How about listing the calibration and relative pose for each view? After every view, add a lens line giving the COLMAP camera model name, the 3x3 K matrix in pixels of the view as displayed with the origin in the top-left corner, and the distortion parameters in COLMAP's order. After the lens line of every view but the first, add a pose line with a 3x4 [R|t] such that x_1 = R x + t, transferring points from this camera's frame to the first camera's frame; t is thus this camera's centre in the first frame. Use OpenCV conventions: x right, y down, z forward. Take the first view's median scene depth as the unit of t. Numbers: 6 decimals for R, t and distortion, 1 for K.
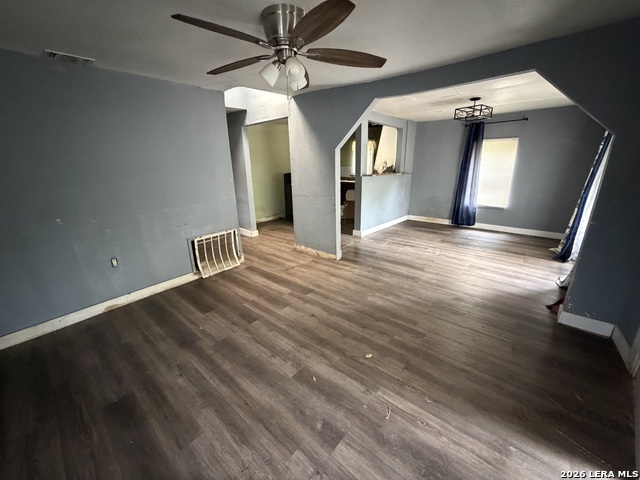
lens RADIAL K [[256.6, 0, 319.7], [0, 256.6, 239.9], [0, 0, 1]] dist [0.000451, -0.000020]
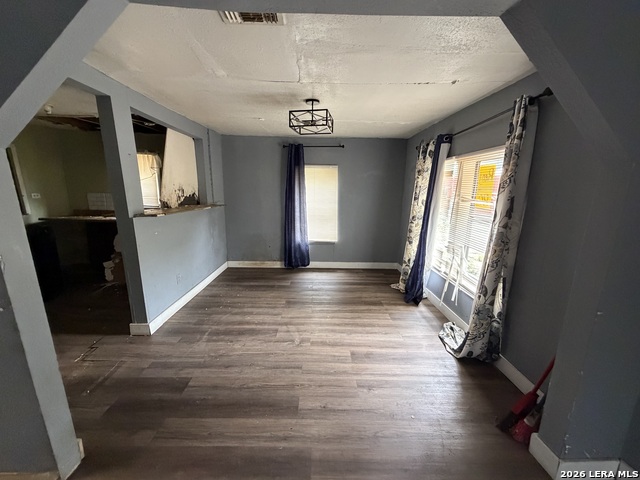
lens RADIAL K [[256.6, 0, 317.8], [0, 256.6, 240.0], [0, 0, 1]] dist [0.000451, -0.000020]
pose [[0.751868, -0.109886, 0.650092, 0.117363], [0.164618, 0.986072, -0.023713, -0.149602], [-0.638432, 0.124846, 0.759485, 0.446090]]
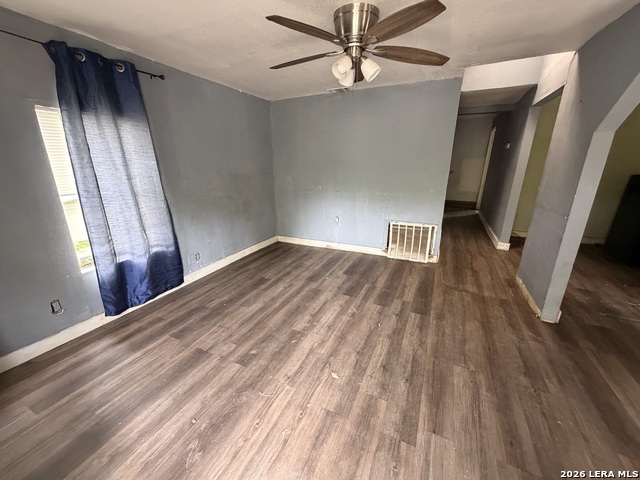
lens RADIAL K [[256.6, 0, 314.9], [0, 256.6, 240.1], [0, 0, 1]] dist [0.000451, -0.000020]
pose [[0.257736, 0.313015, -0.914108, 0.377654], [-0.282292, 0.929187, 0.238585, -0.080299], [0.924058, 0.196554, 0.327847, 0.246163]]
